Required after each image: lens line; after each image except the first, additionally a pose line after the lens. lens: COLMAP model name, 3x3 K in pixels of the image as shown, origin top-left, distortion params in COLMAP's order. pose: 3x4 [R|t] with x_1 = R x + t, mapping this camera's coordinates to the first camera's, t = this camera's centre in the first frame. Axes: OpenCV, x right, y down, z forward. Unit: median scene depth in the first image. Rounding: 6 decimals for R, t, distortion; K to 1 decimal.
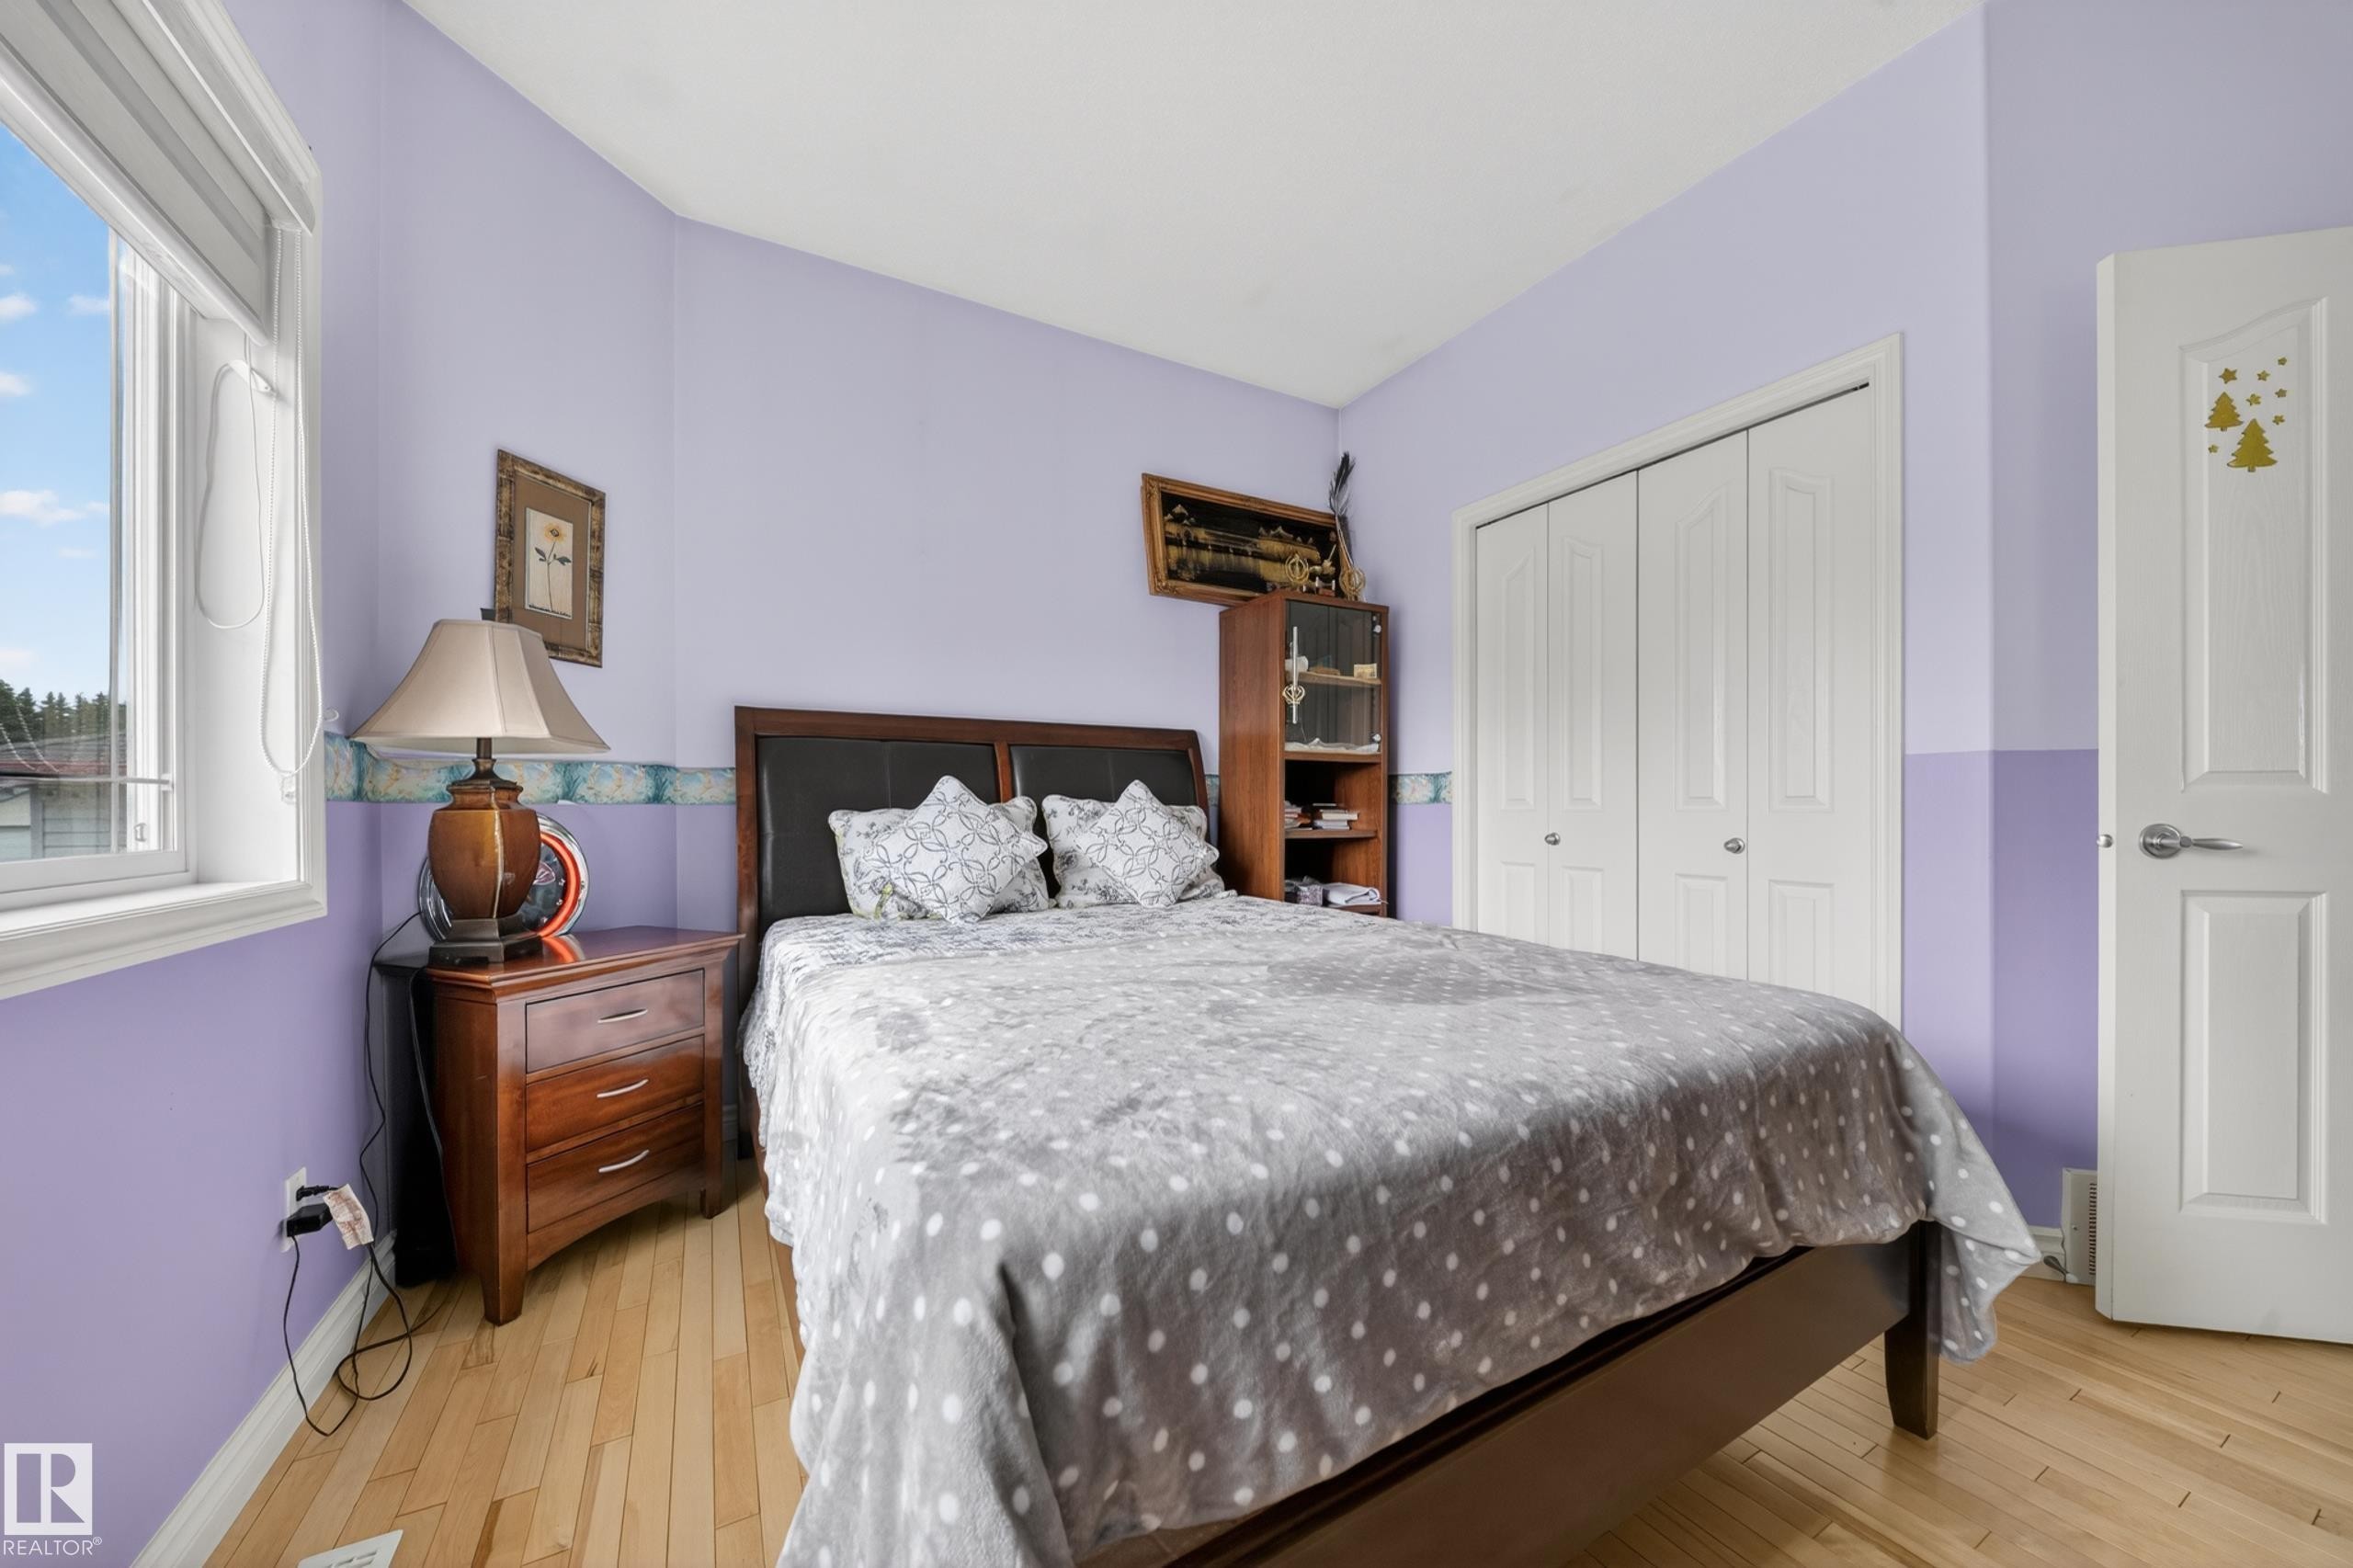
lens RADIAL K [[830.2, 0, 1181.2], [0, 830.2, 805.2], [0, 0, 1]] dist [-0.000808, -0.002196]
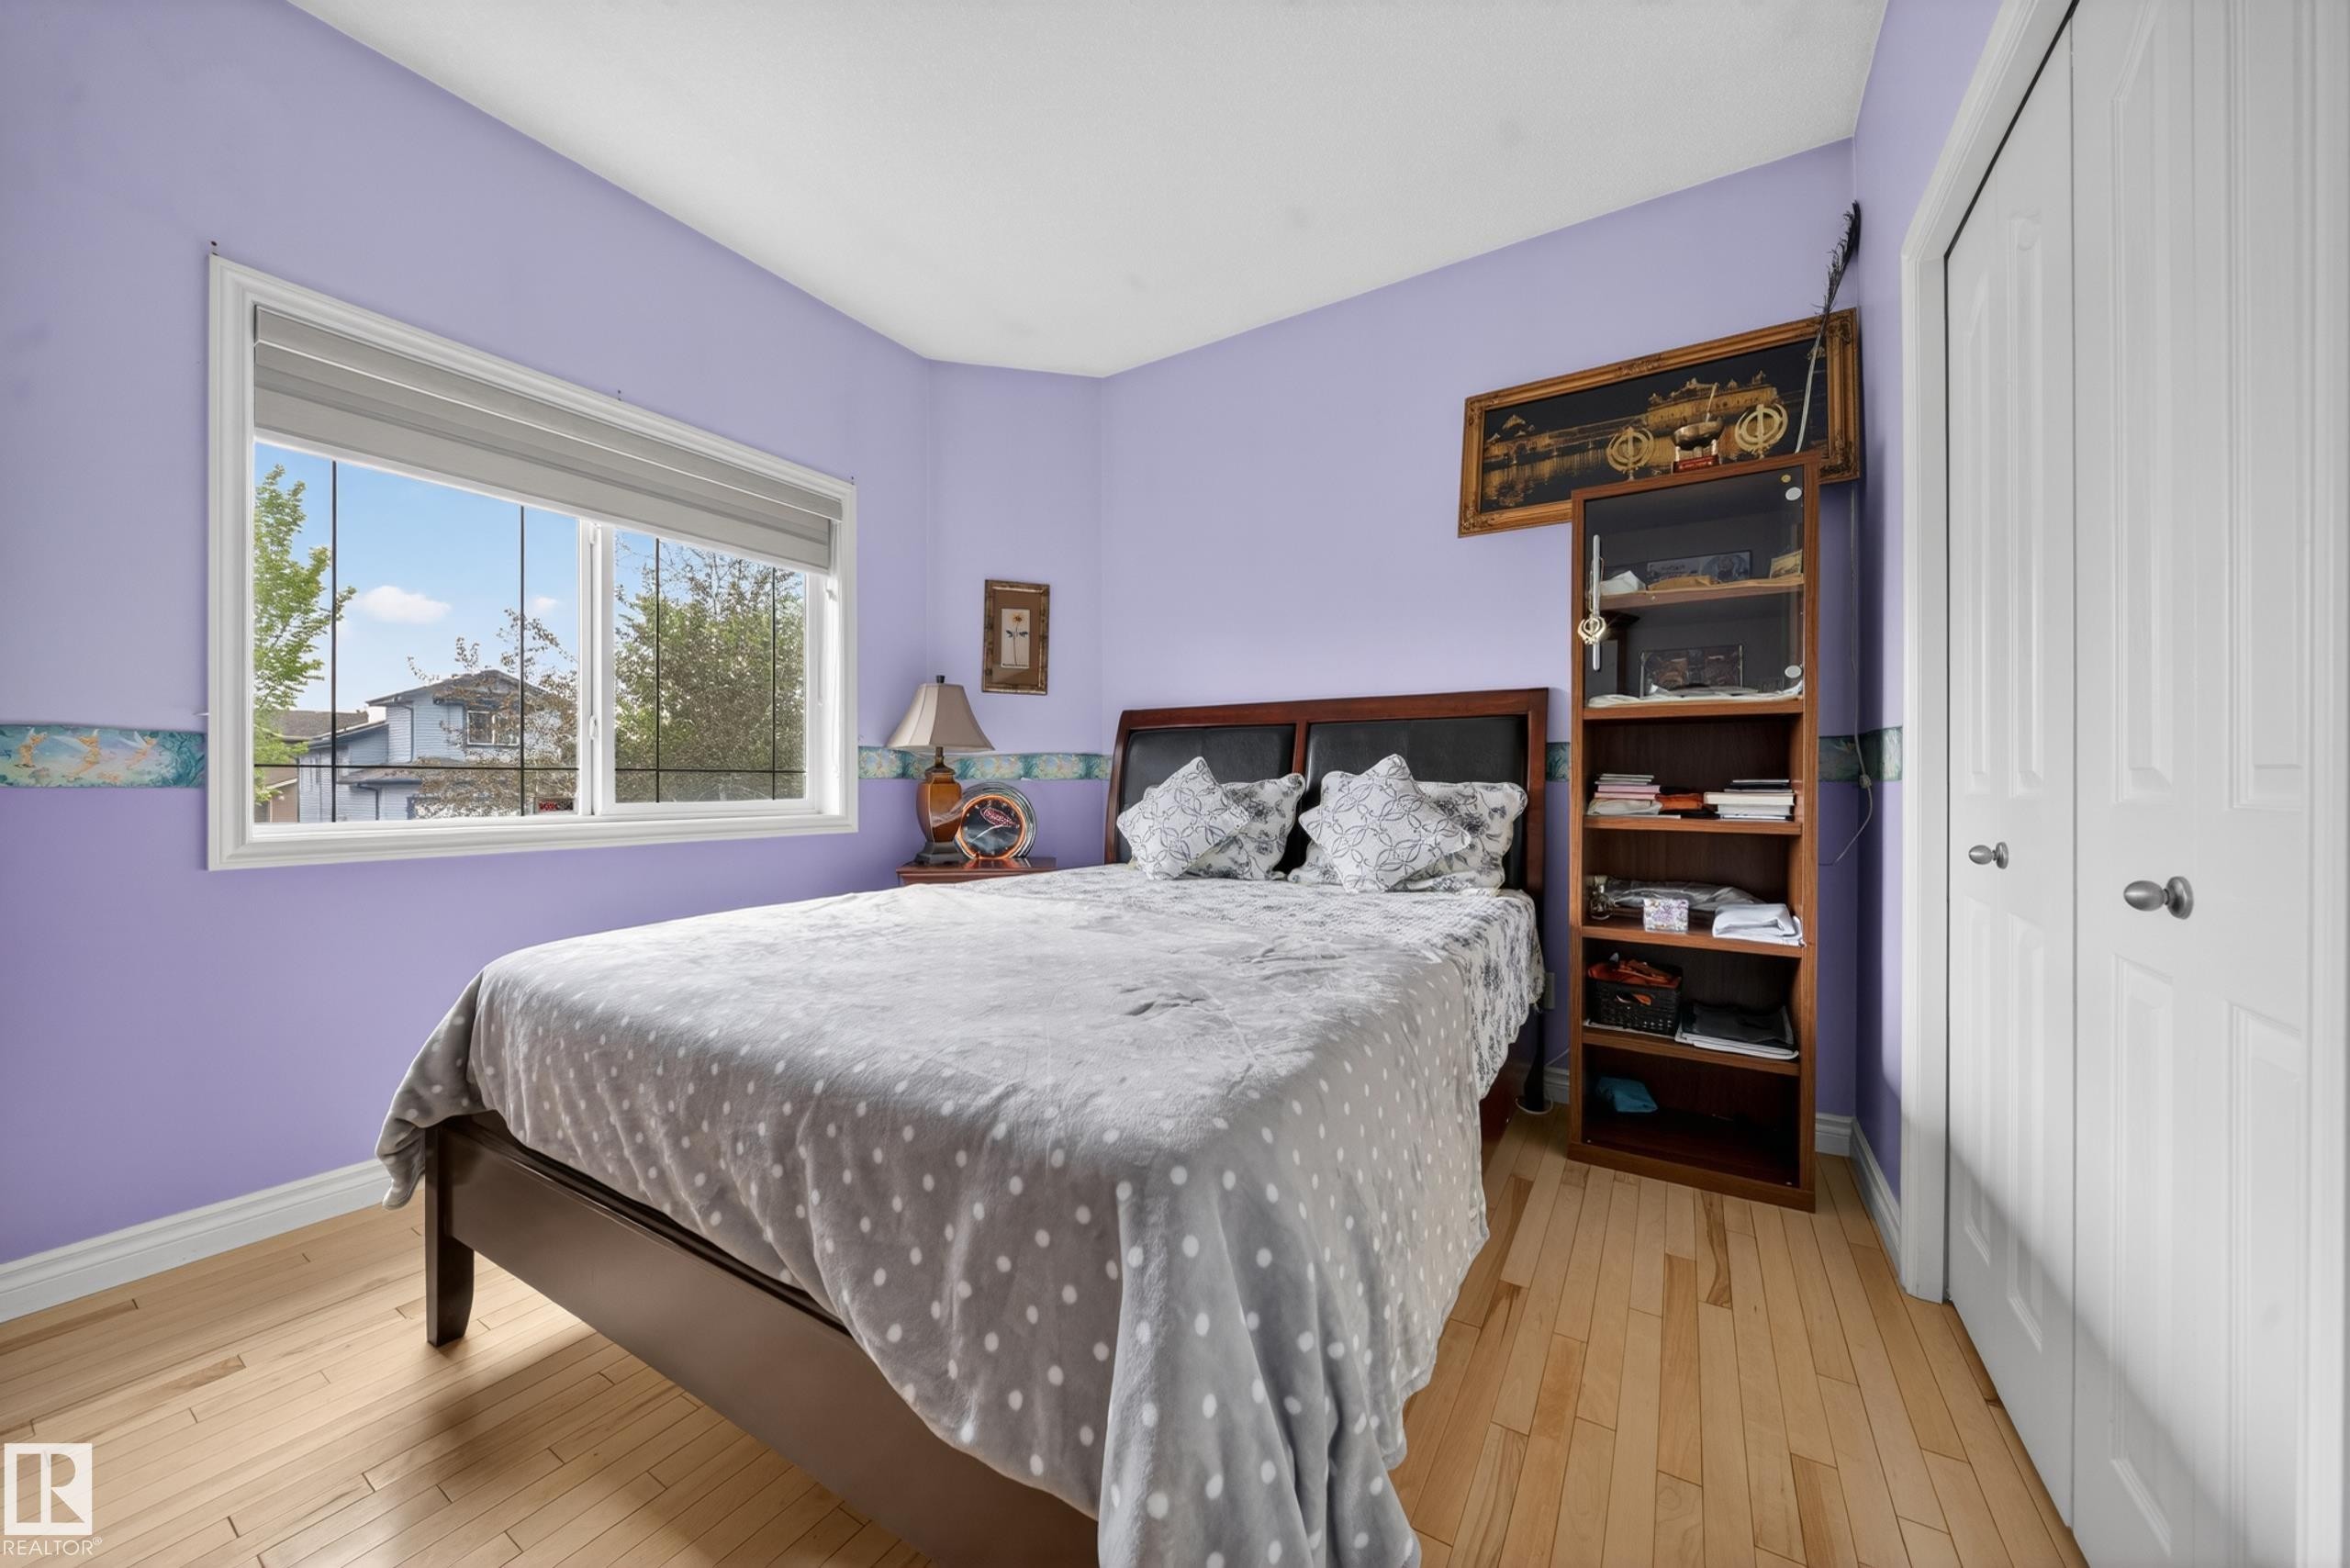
lens RADIAL K [[829.2, 0, 1170.4], [0, 829.2, 780.4], [0, 0, 1]] dist [-0.000808, -0.002196]
pose [[0.472103, 0.001906, -0.881542, 0.648007], [0.002359, 0.999991, 0.003425, -0.005047], [0.881540, -0.003696, 0.472094, 0.358128]]
